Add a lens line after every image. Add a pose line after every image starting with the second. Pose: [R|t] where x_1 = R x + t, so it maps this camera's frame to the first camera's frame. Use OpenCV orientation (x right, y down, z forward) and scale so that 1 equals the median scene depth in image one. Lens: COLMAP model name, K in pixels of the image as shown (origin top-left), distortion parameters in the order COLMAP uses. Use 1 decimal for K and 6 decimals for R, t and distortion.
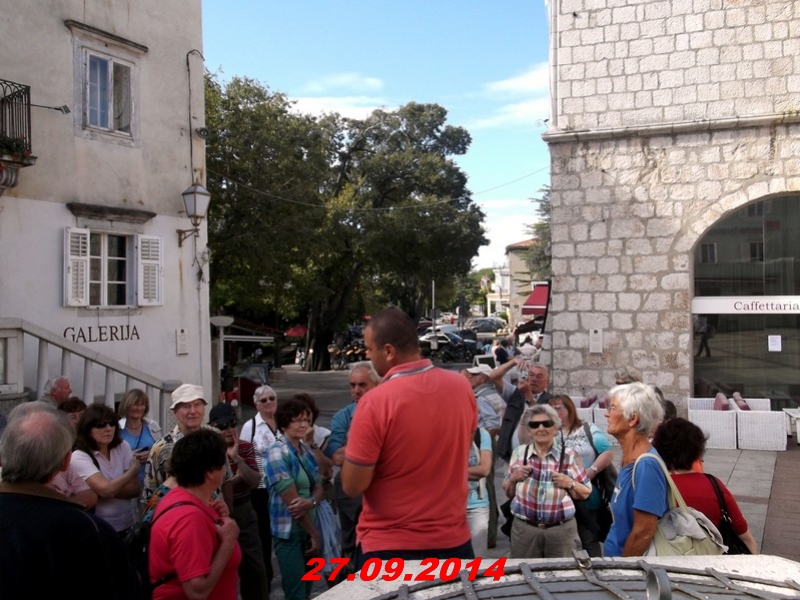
lens RADIAL K [[657.2, 0, 400.5], [0, 657.2, 312.1], [0, 0, 1]] dist [-0.007601, 0.013751]
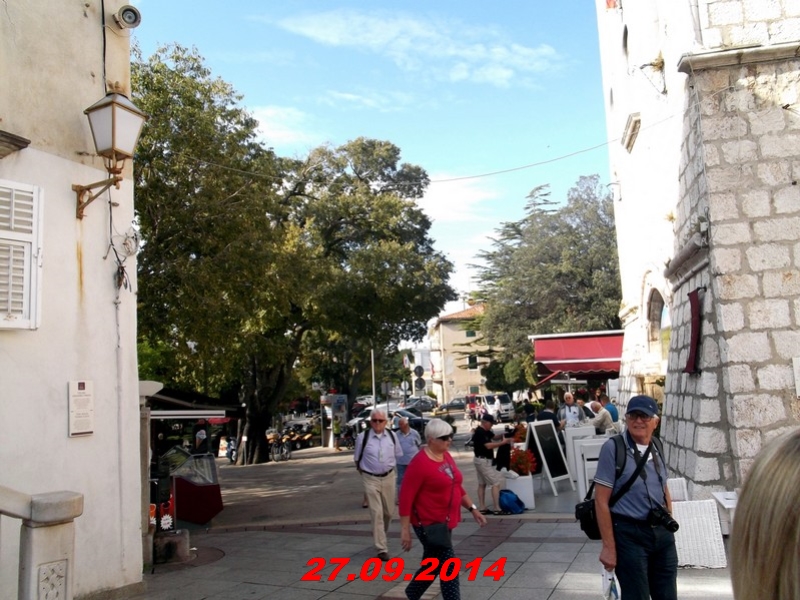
lens RADIAL K [[657.2, 0, 400.5], [0, 657.2, 312.1], [0, 0, 1]] dist [-0.007601, 0.013751]
pose [[0.989023, -0.027707, 0.145144, -0.155101], [0.046422, 0.990792, -0.127188, 0.044324], [-0.140283, 0.132530, 0.981202, 0.446472]]
